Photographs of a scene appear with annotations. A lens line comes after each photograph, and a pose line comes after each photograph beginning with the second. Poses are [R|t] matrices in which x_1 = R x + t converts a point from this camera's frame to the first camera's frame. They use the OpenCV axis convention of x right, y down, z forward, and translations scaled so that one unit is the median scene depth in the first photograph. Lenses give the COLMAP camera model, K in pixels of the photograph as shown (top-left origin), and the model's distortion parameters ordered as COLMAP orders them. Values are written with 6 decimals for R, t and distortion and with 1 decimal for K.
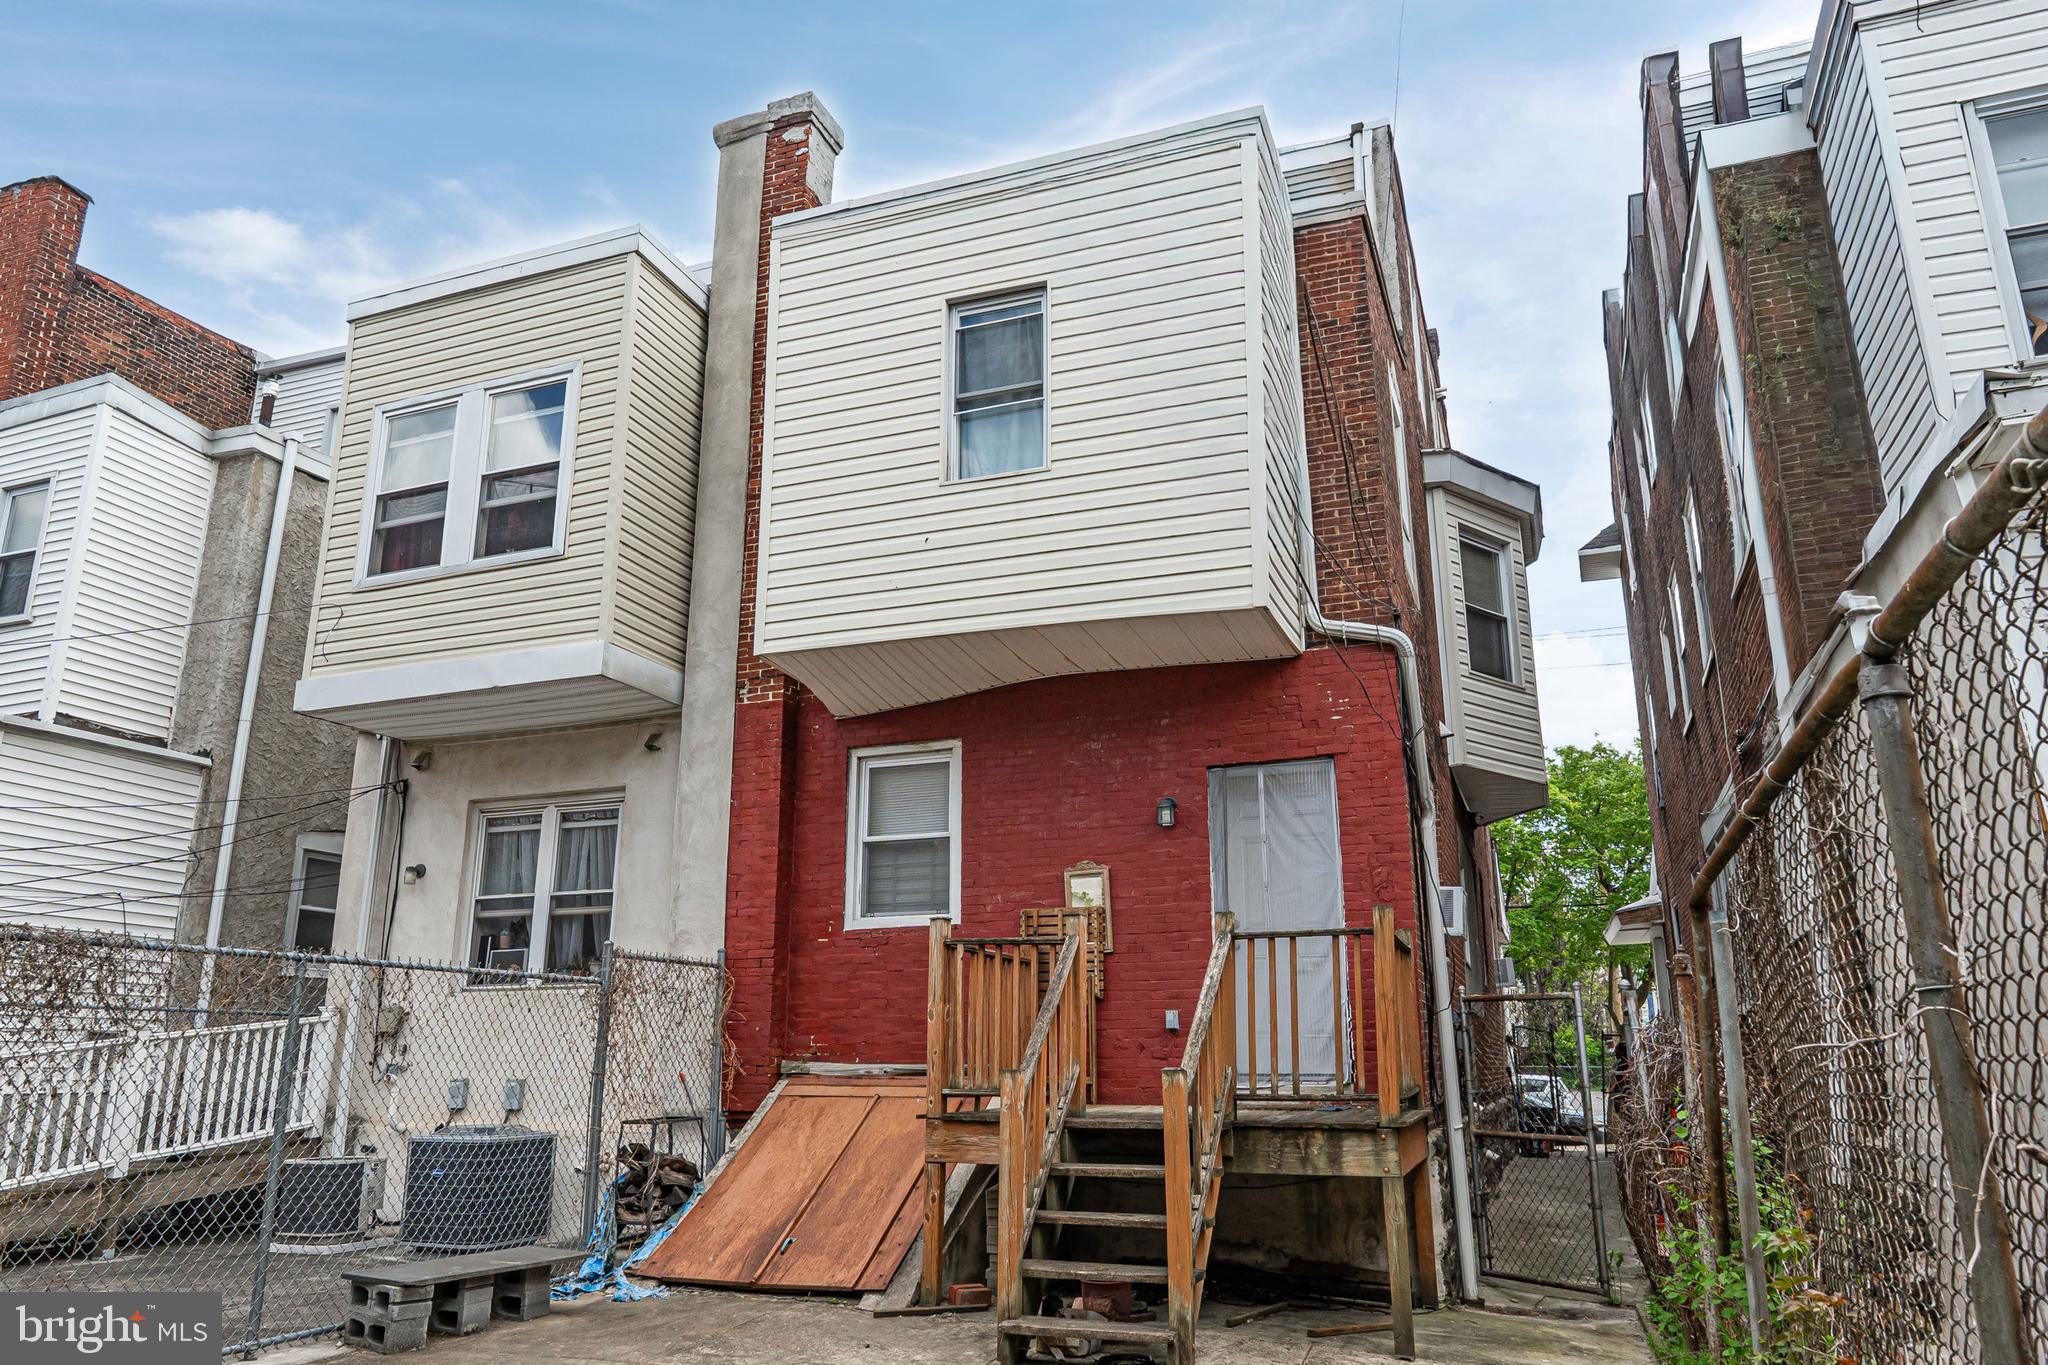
lens RADIAL K [[1398.8, 0, 1036.1], [0, 1398.8, 692.6], [0, 0, 1]] dist [-0.005161, -0.002783]
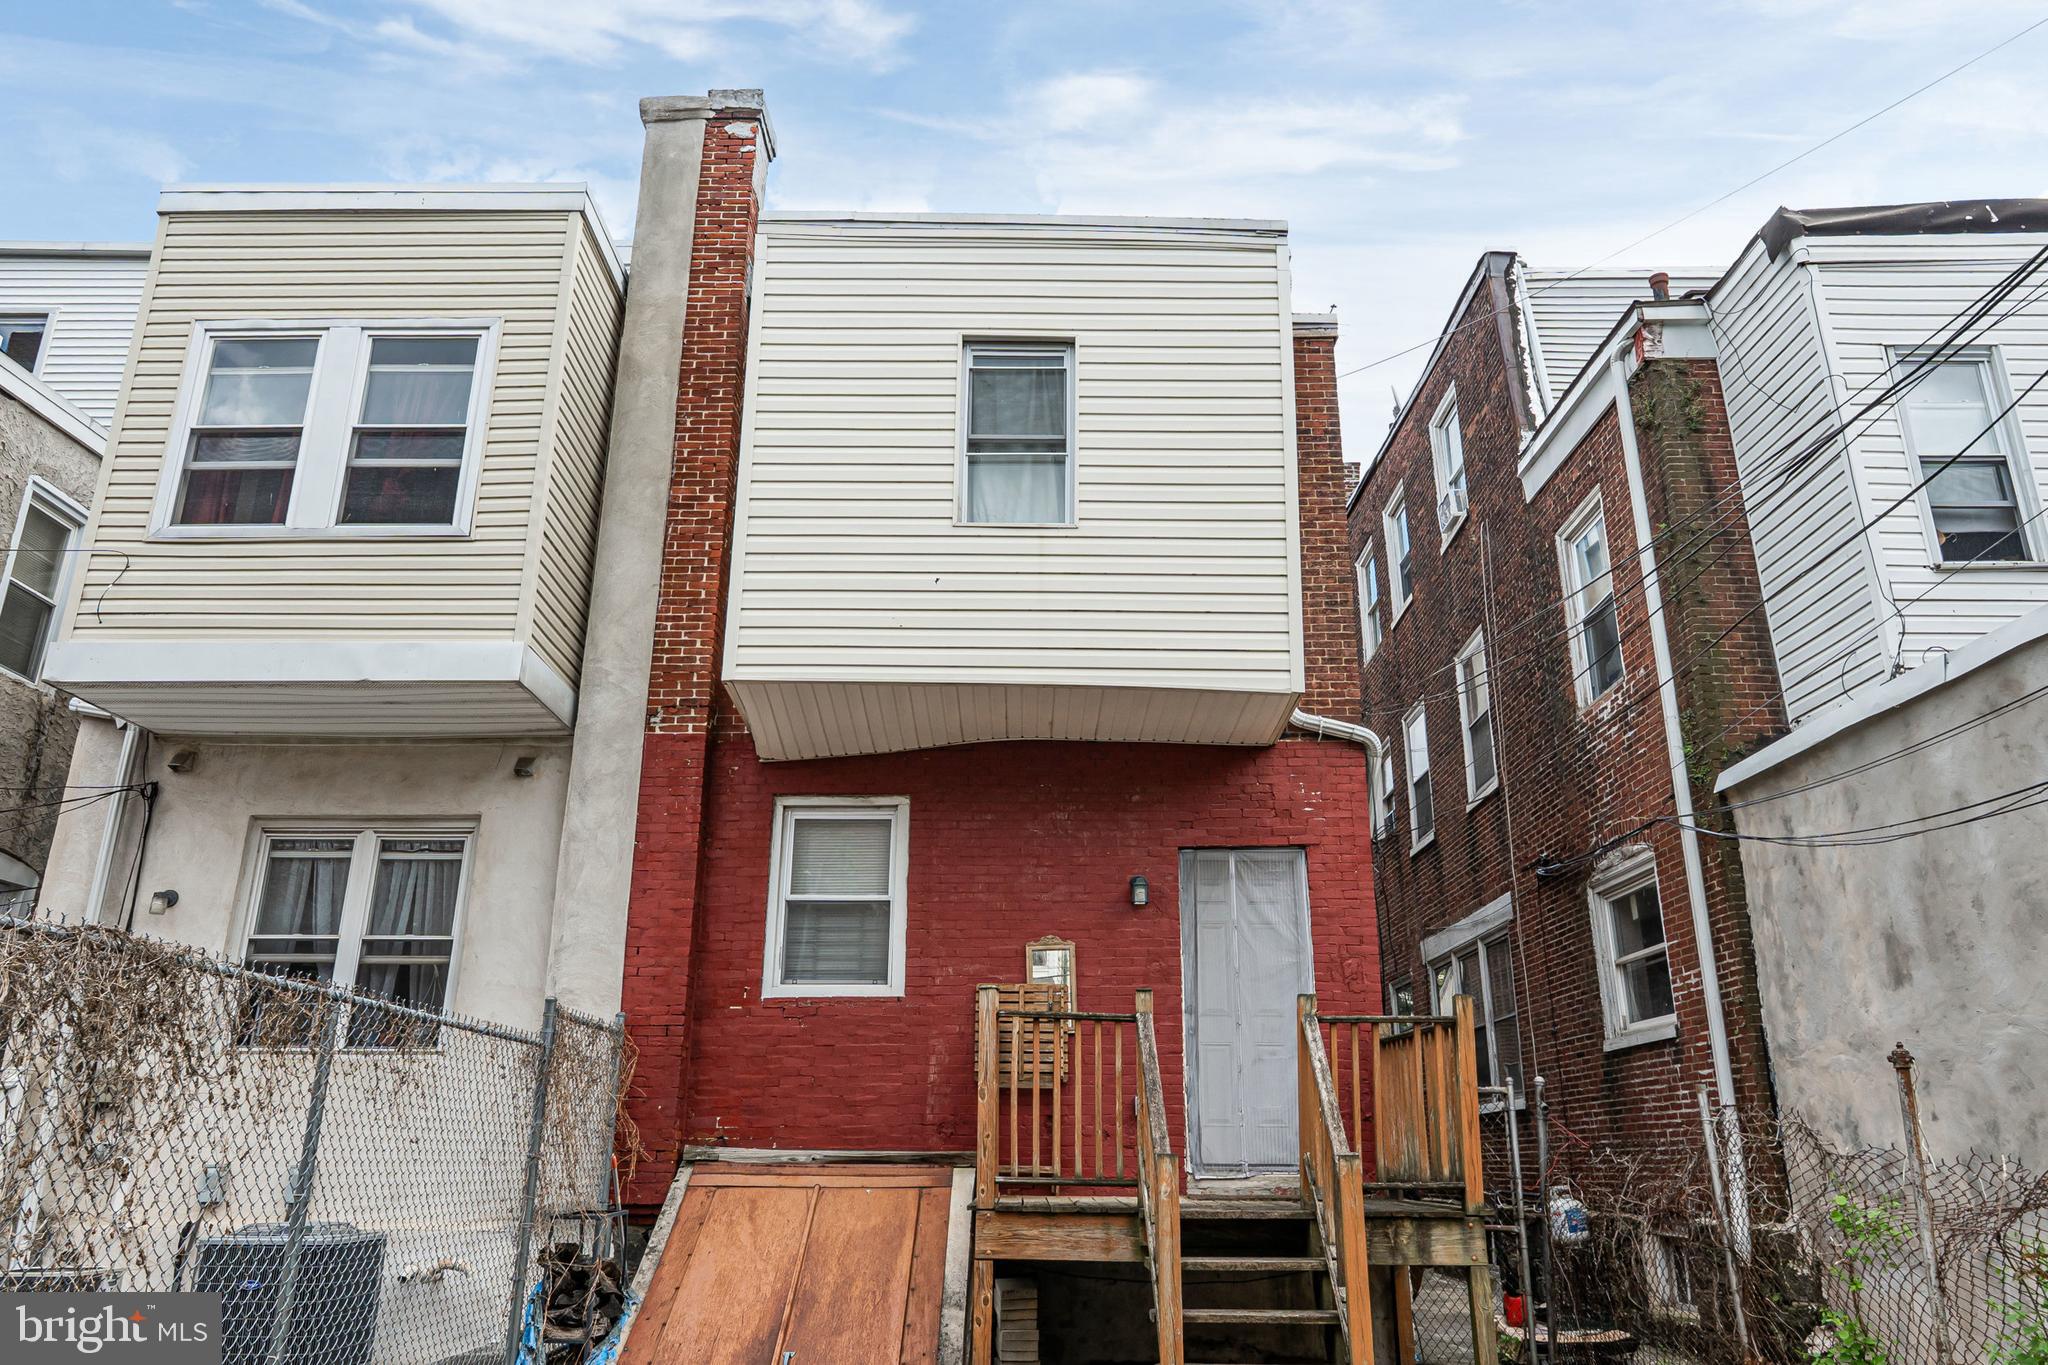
lens RADIAL K [[1398.8, 0, 1048.3], [0, 1398.8, 693.8], [0, 0, 1]] dist [-0.005161, -0.002783]
pose [[0.937589, 0.117727, 0.327210, -0.285060], [-0.096188, 0.992037, -0.081309, 0.032835], [-0.334177, 0.044761, 0.941447, 0.090819]]
